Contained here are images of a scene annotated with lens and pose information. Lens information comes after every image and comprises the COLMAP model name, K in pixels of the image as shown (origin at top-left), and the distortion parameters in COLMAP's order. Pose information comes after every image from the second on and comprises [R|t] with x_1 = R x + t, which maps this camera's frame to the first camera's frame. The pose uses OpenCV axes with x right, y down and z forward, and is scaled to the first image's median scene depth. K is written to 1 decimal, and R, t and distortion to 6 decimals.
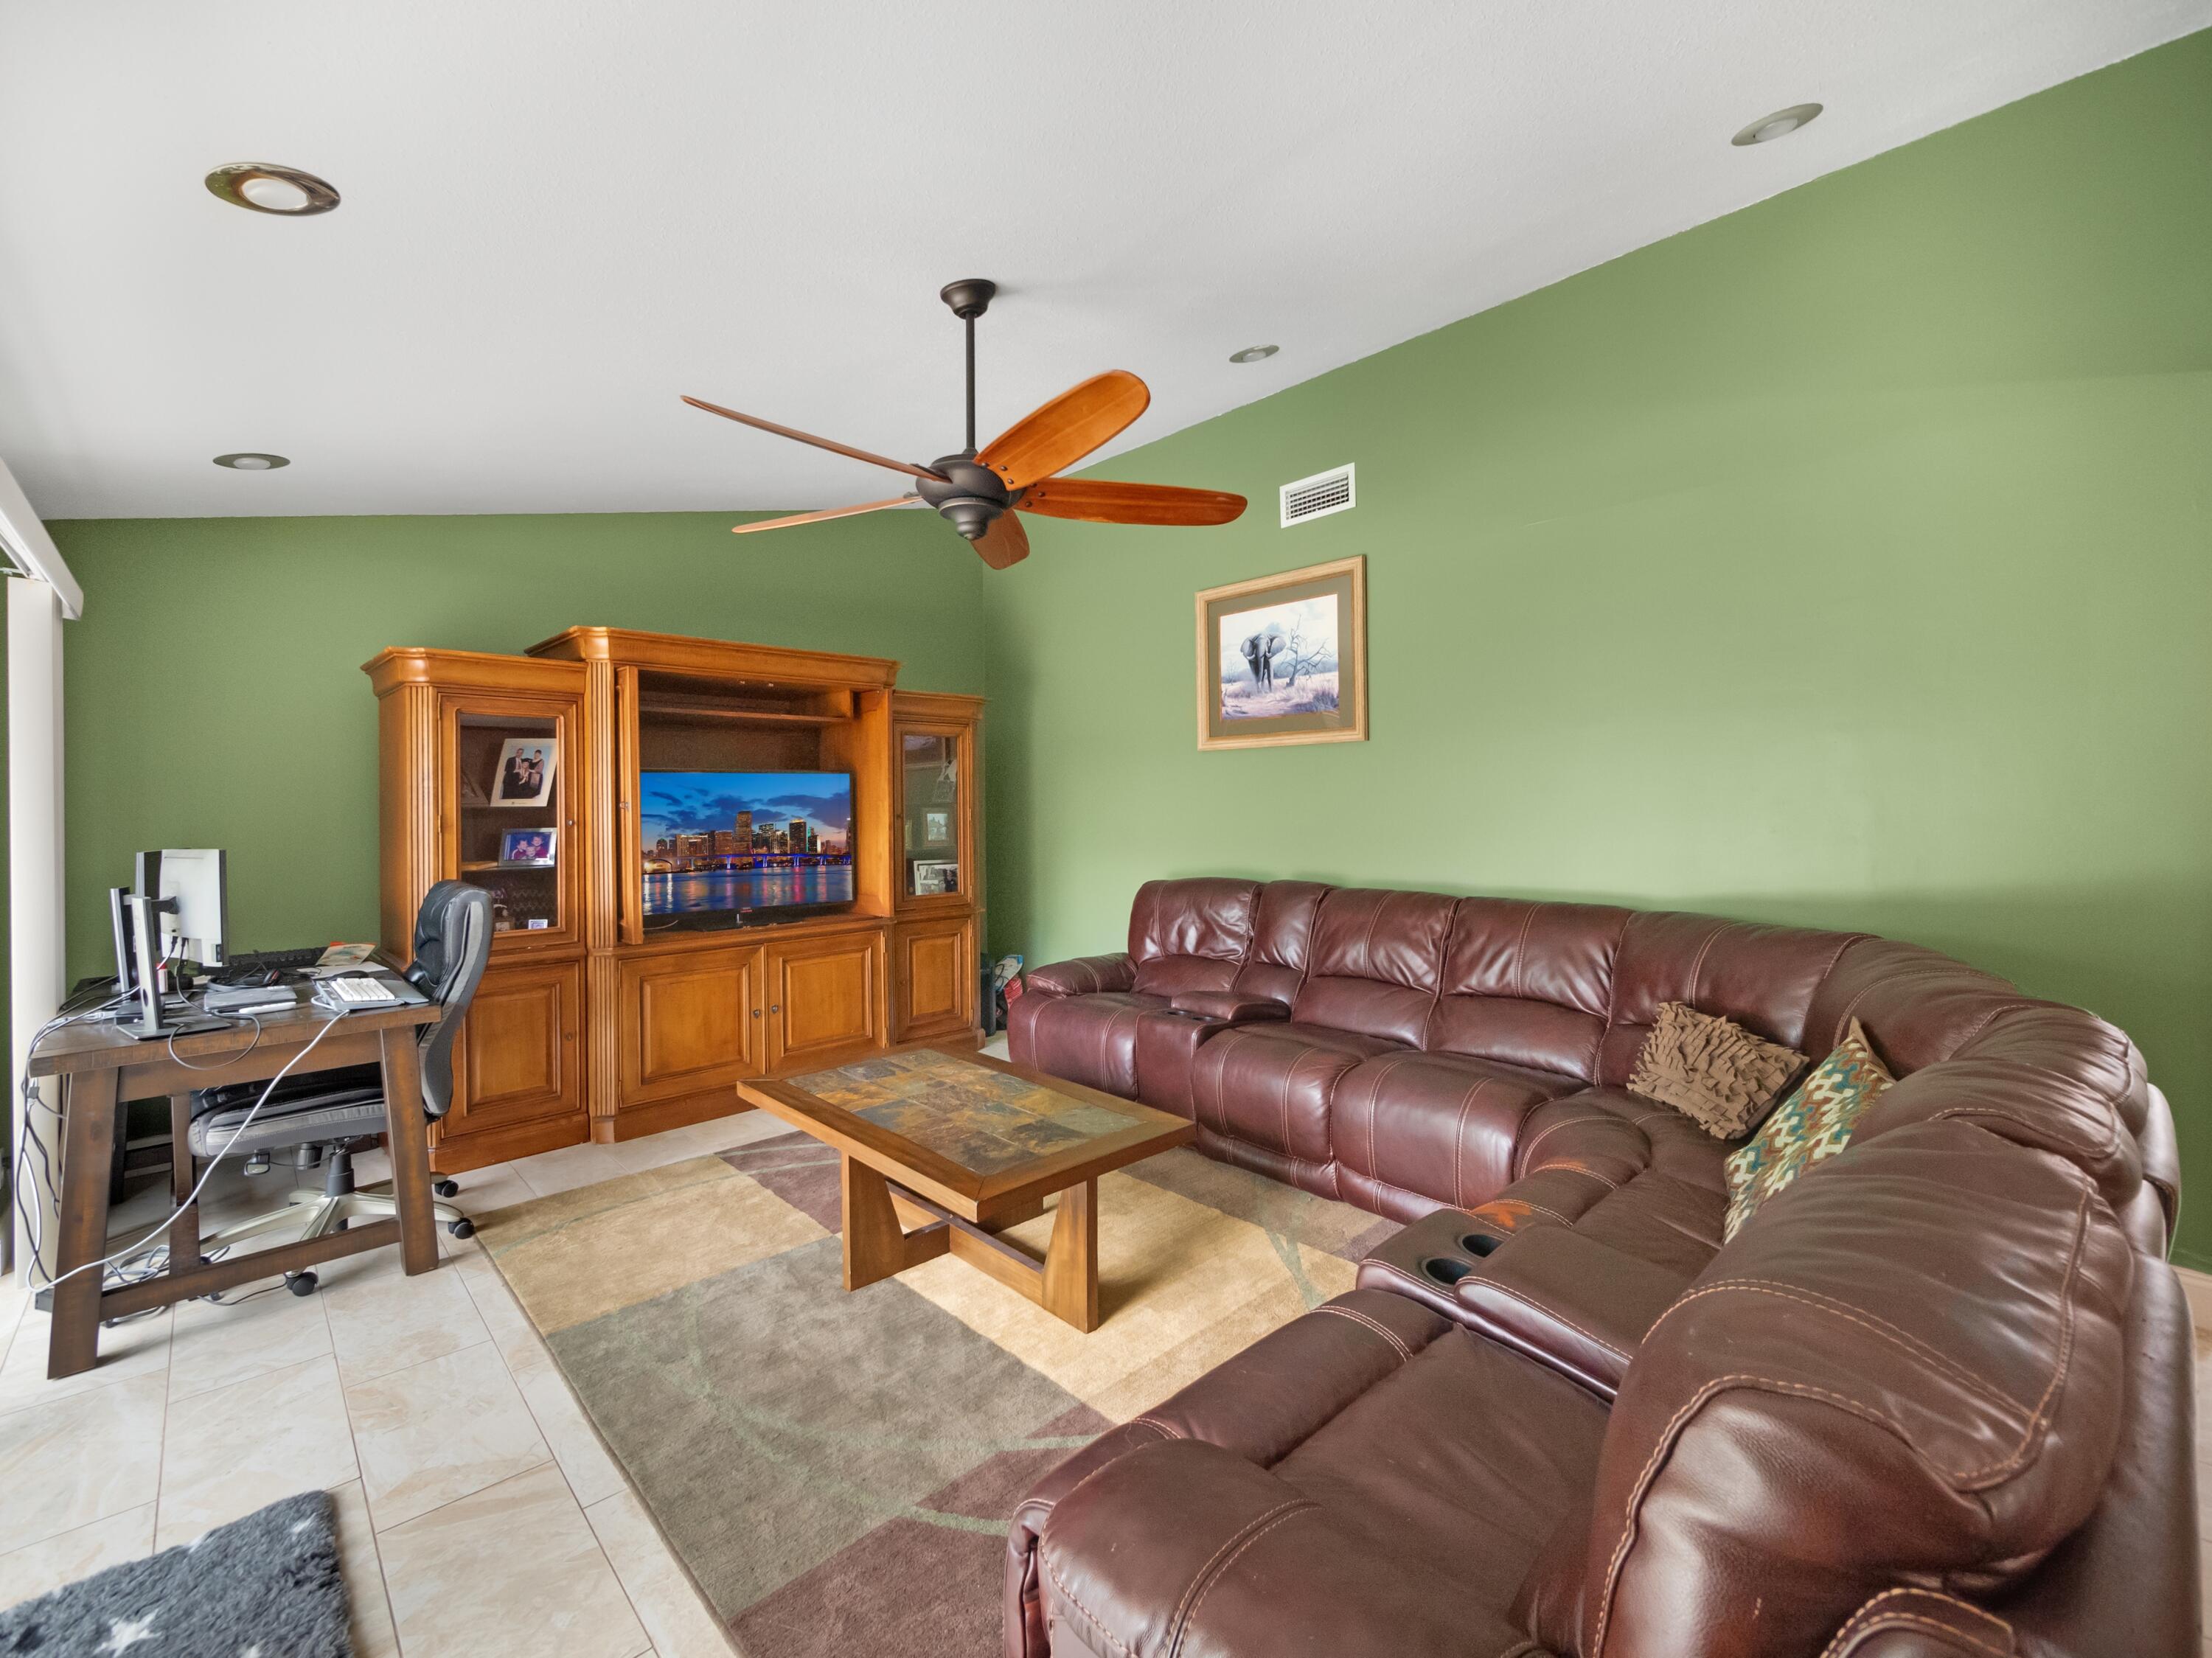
lens RADIAL K [[948.5, 0, 1105.2], [0, 948.5, 818.9], [0, 0, 1]] dist [-0.000544, 0.000207]
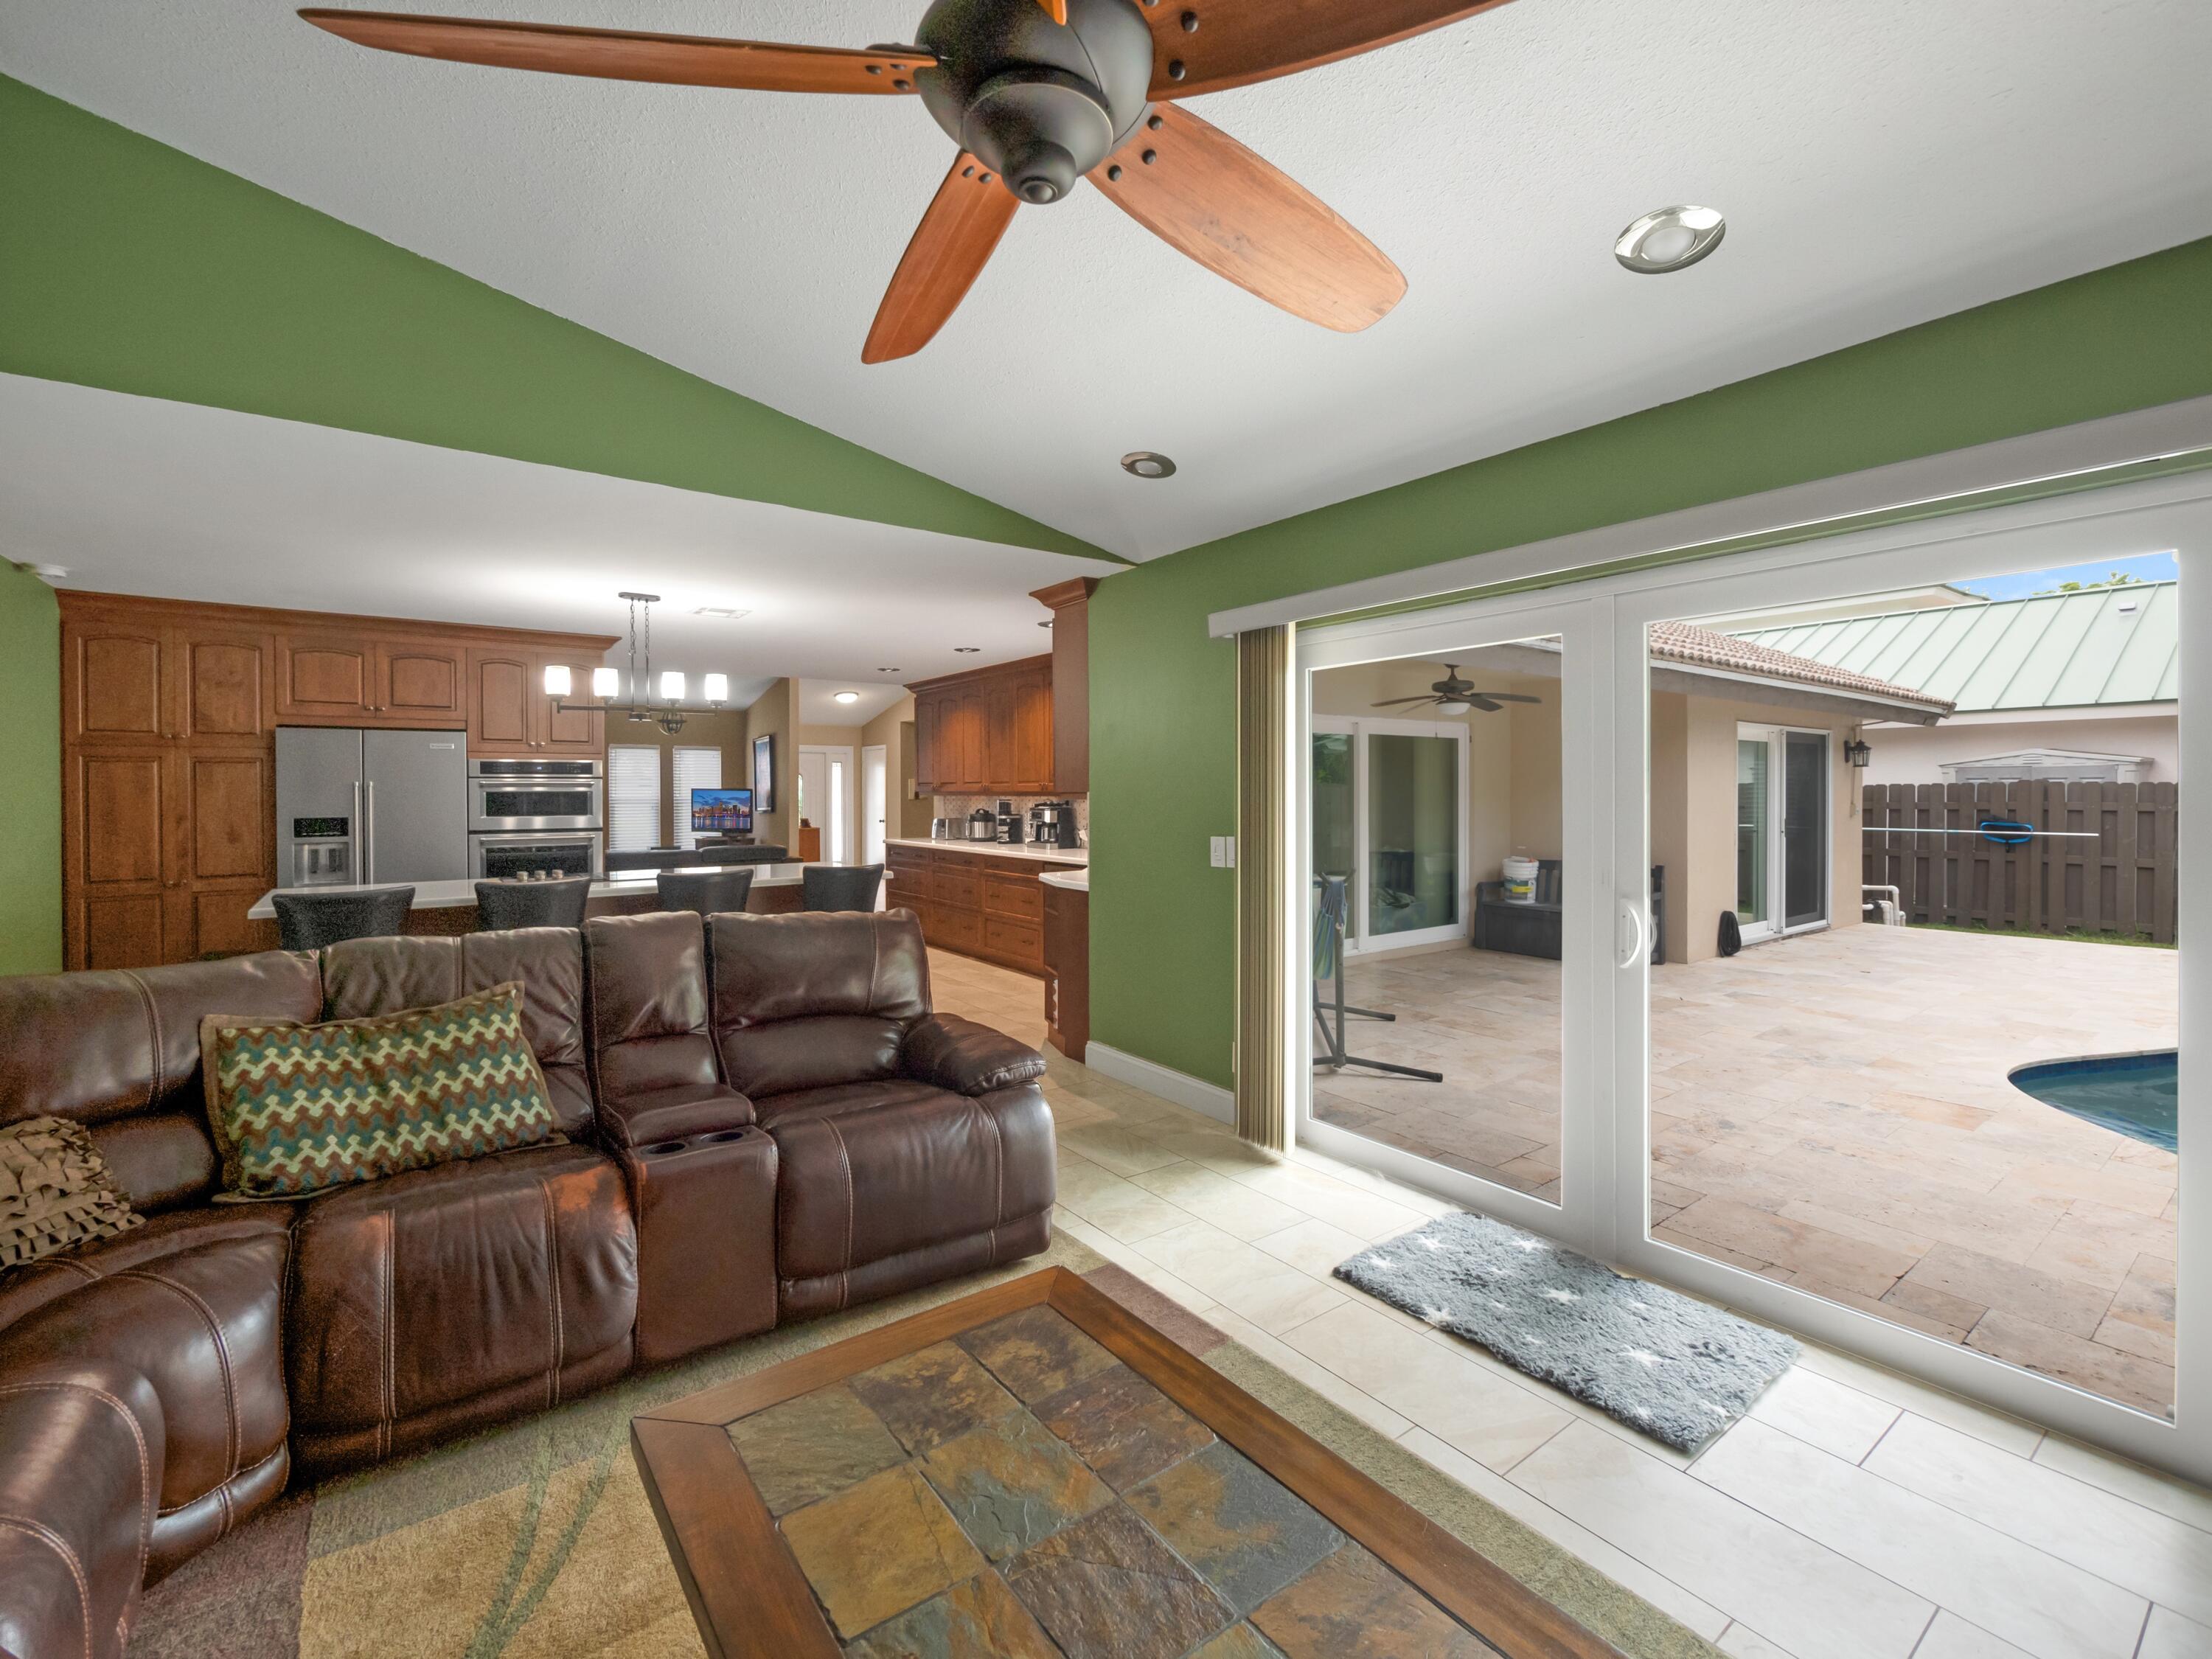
lens RADIAL K [[948.5, 0, 1090.7], [0, 948.5, 806.9], [0, 0, 1]] dist [-0.000544, 0.000207]
pose [[-0.990905, 0.006399, 0.134411, -0.242249], [0.009950, 0.999619, 0.025762, -0.021368], [-0.134195, 0.026865, -0.990591, 1.588560]]
